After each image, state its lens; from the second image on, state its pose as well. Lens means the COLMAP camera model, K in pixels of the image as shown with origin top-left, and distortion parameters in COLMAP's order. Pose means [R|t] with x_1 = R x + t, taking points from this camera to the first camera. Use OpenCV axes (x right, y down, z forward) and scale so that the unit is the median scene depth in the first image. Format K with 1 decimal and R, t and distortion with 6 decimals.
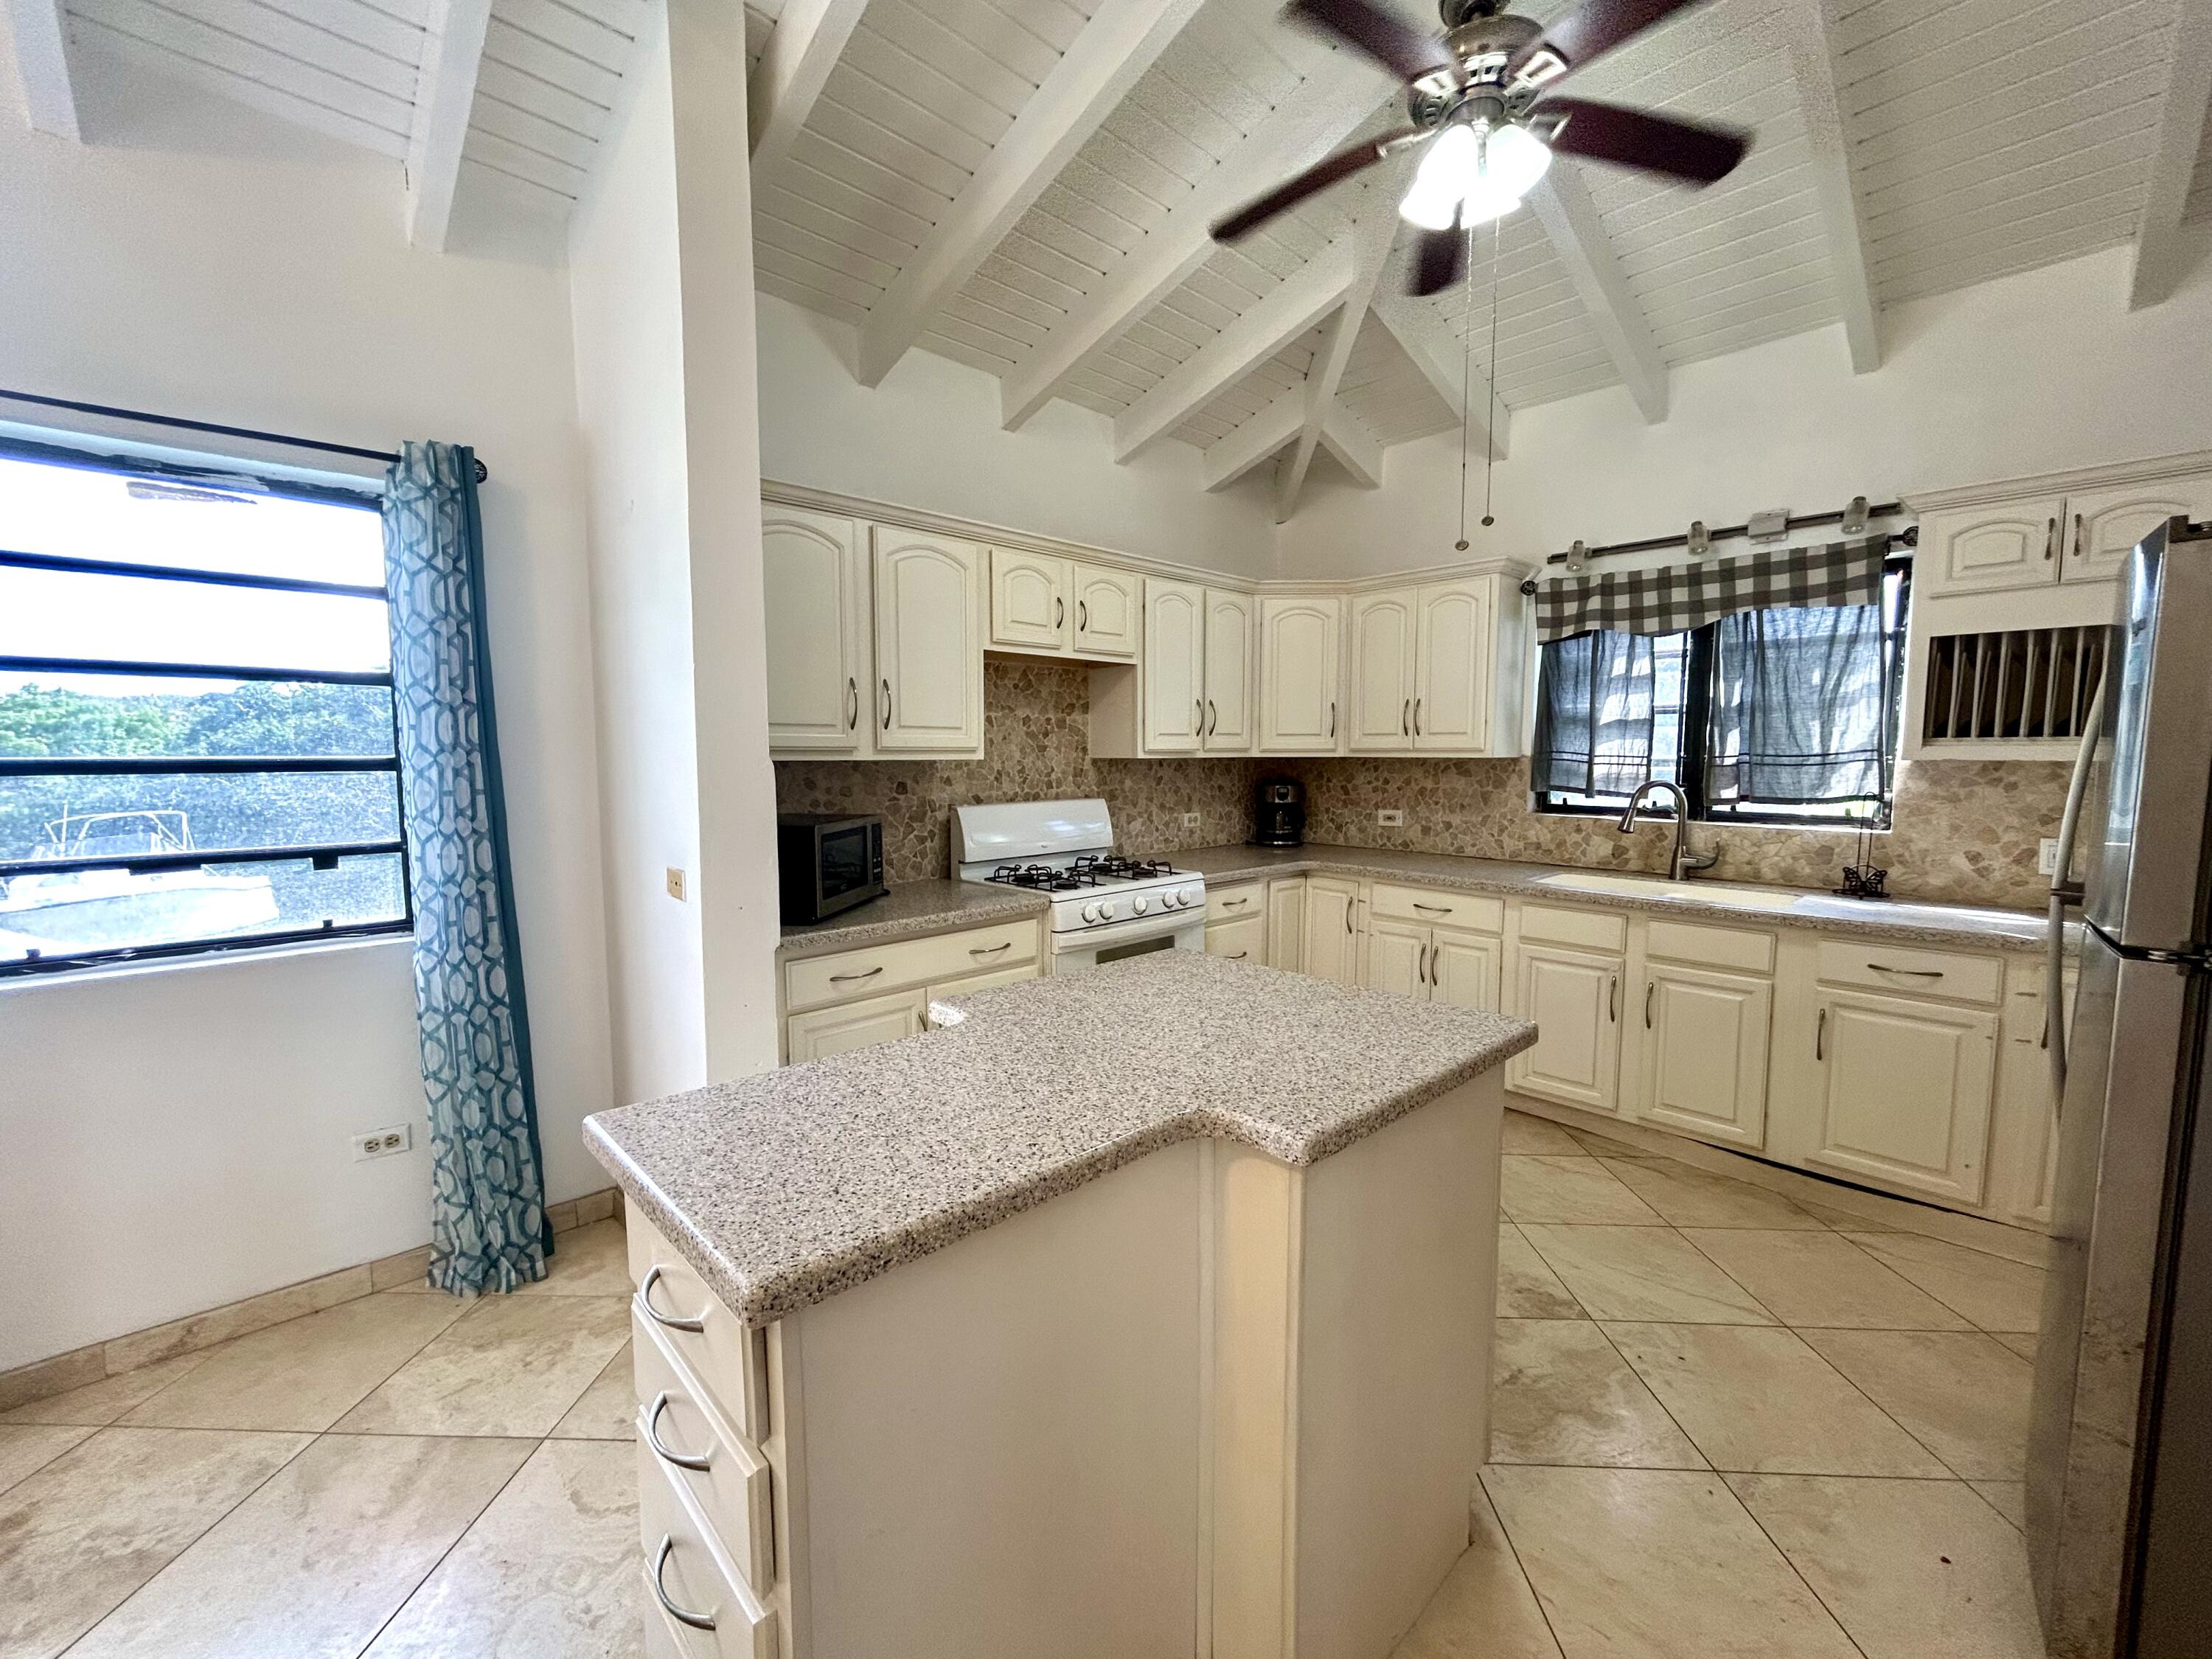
lens RADIAL K [[896.2, 0, 1106.0], [0, 896.2, 829.9], [0, 0, 1]] dist [0.001994, 0.000009]
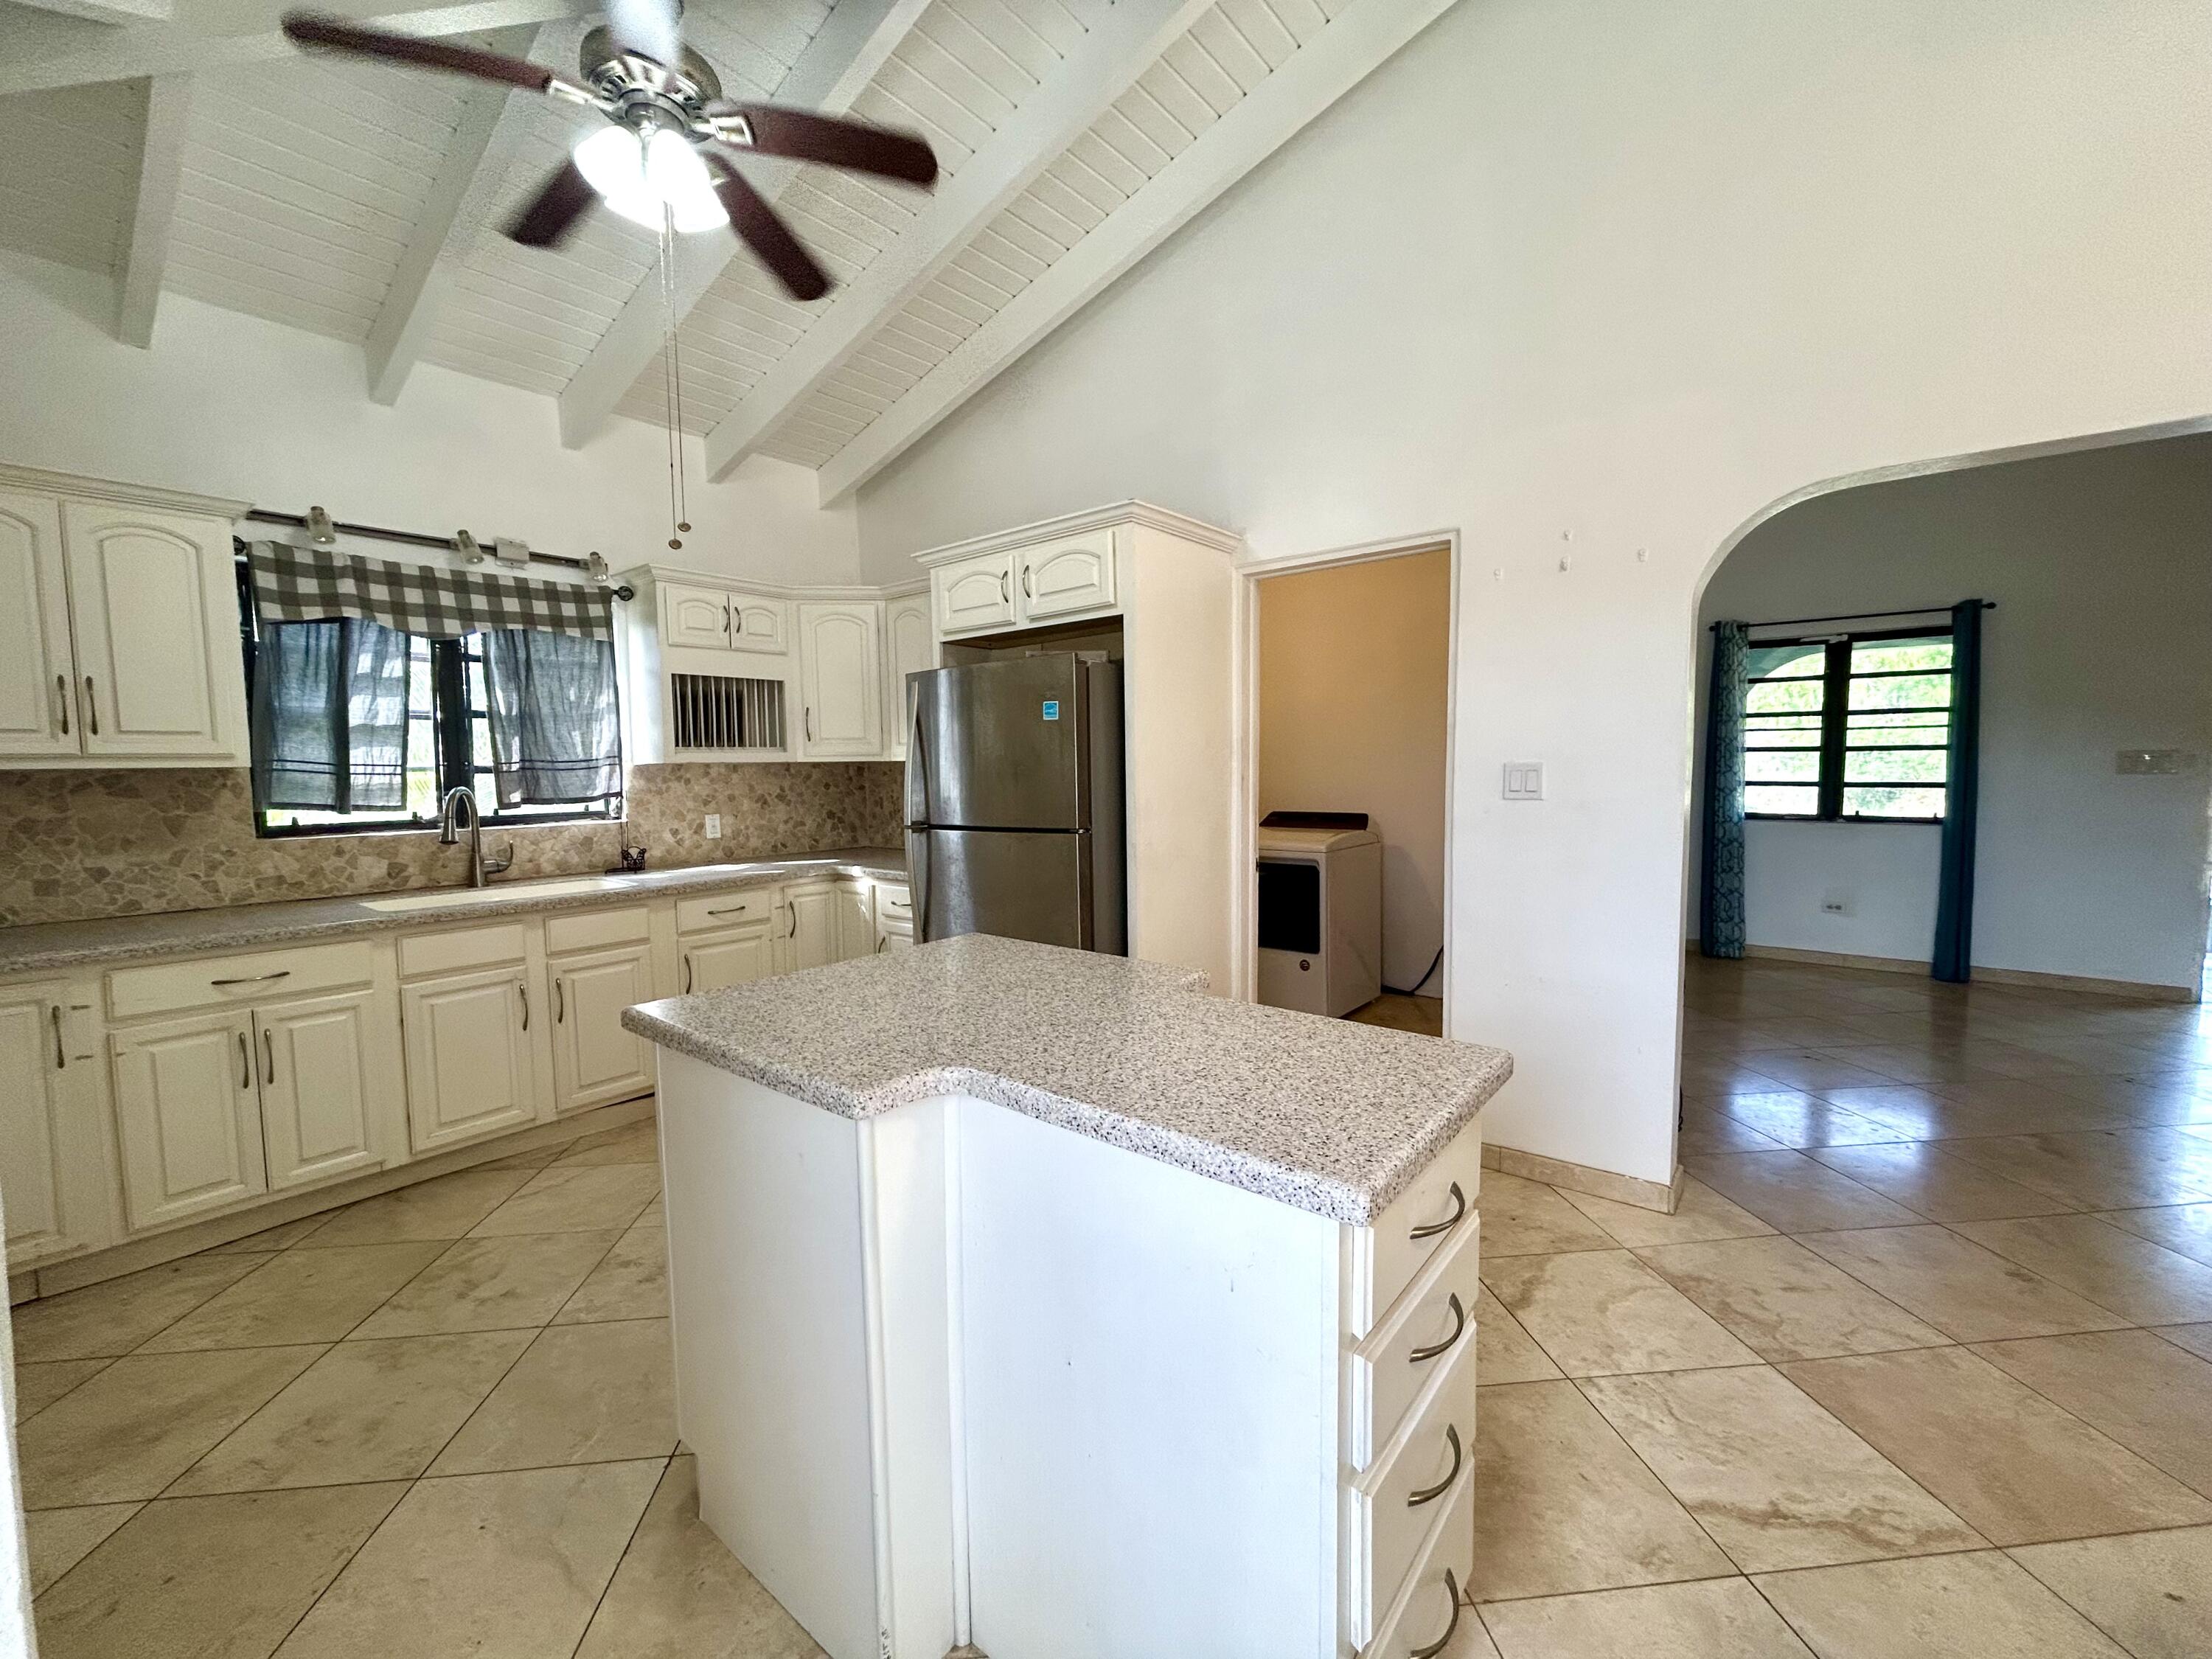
lens RADIAL K [[896.2, 0, 1100.8], [0, 896.2, 825.5], [0, 0, 1]] dist [0.001994, 0.000009]
pose [[-0.126427, -0.069202, 0.989559, -0.509121], [0.101106, 0.991470, 0.082254, -0.028401], [-0.986810, 0.110450, -0.118352, 0.506682]]
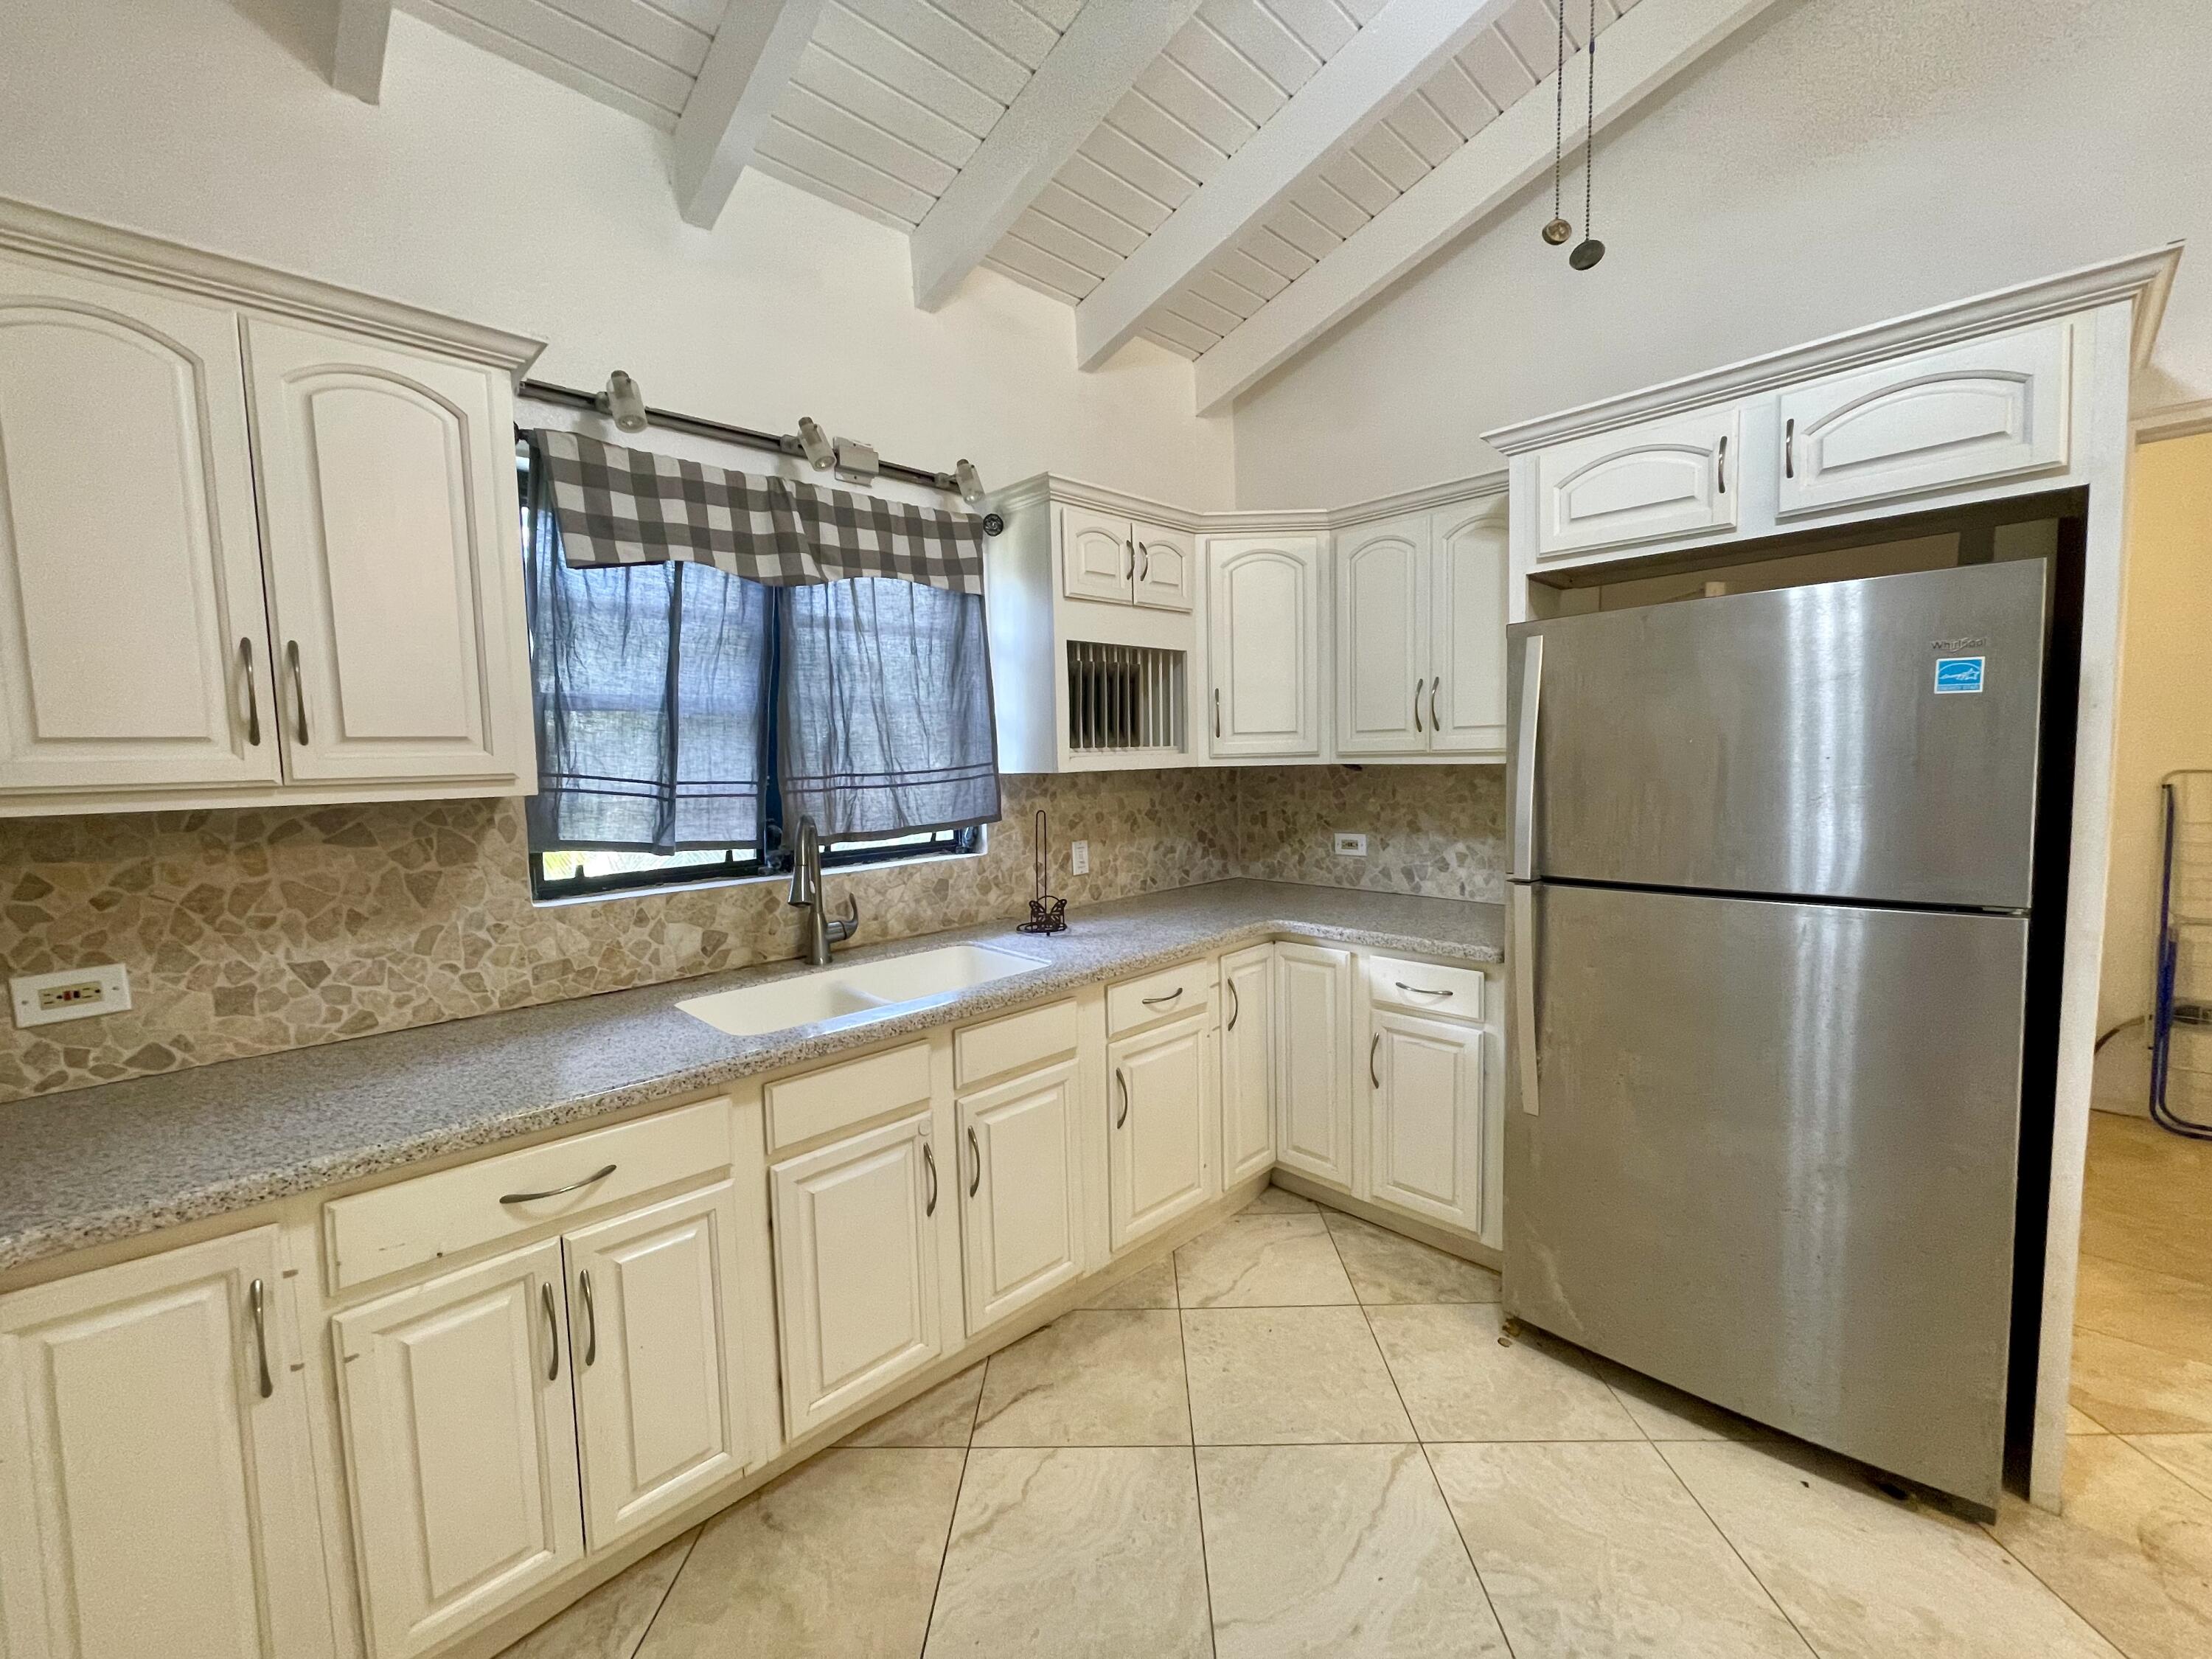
lens RADIAL K [[891.2, 0, 1108.2], [0, 891.2, 824.3], [0, 0, 1]] dist [-0.002344, 0.001894]
pose [[-0.012131, -0.080611, 0.996672, -0.015749], [0.110804, 0.990498, 0.081461, -0.090312], [-0.993768, 0.111424, -0.003083, 0.922014]]
